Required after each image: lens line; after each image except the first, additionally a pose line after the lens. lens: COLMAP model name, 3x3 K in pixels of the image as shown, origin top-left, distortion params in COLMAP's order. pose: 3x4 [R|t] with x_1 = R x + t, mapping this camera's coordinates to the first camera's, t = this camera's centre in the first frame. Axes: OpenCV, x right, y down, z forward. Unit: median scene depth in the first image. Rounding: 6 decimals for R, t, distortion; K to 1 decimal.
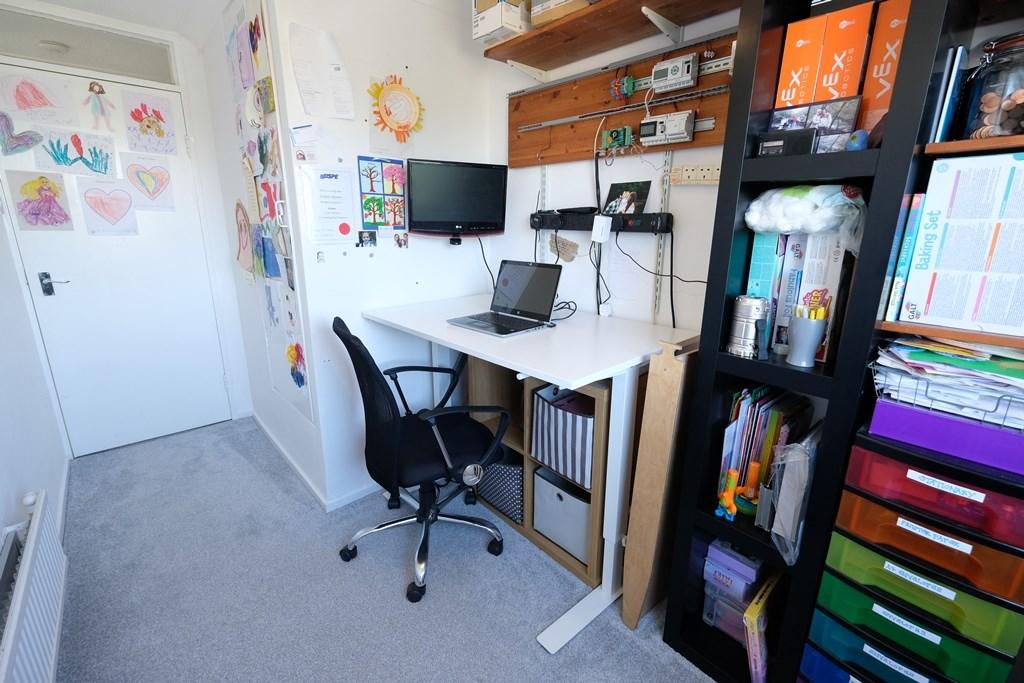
lens RADIAL K [[447.8, 0, 509.9], [0, 447.8, 342.4], [0, 0, 1]] dist [-0.000549, 0.000107]
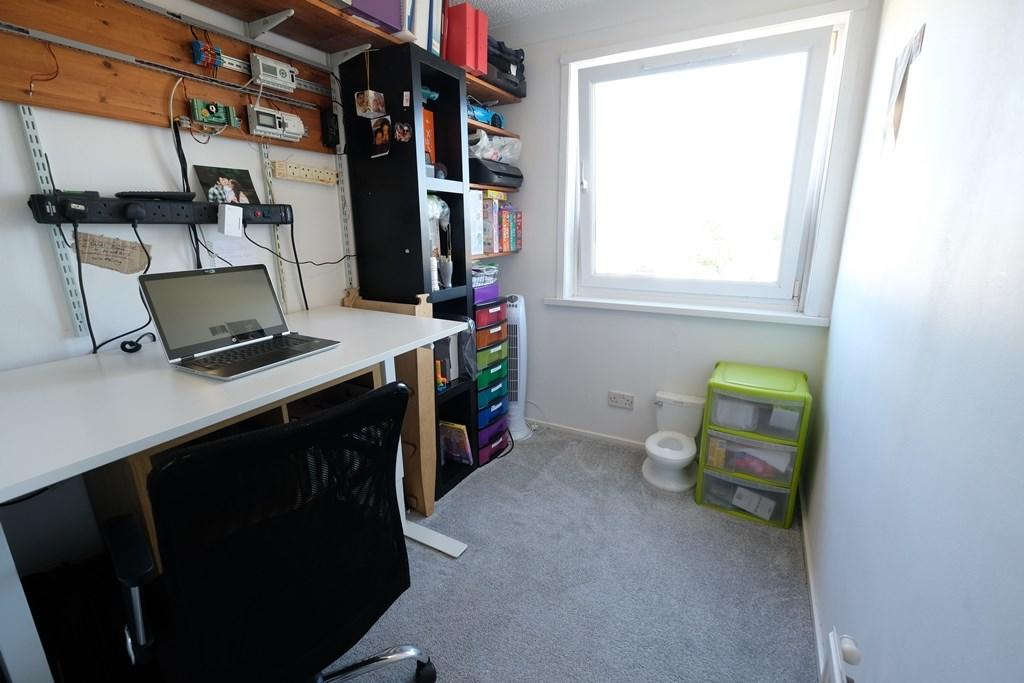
lens RADIAL K [[447.8, 0, 509.8], [0, 447.8, 338.0], [0, 0, 1]] dist [-0.000549, 0.000107]
pose [[-0.330579, -0.242542, 0.912081, -0.888834], [0.245404, 0.911081, 0.331222, -0.227845], [-0.911315, 0.333323, -0.241663, 0.899100]]
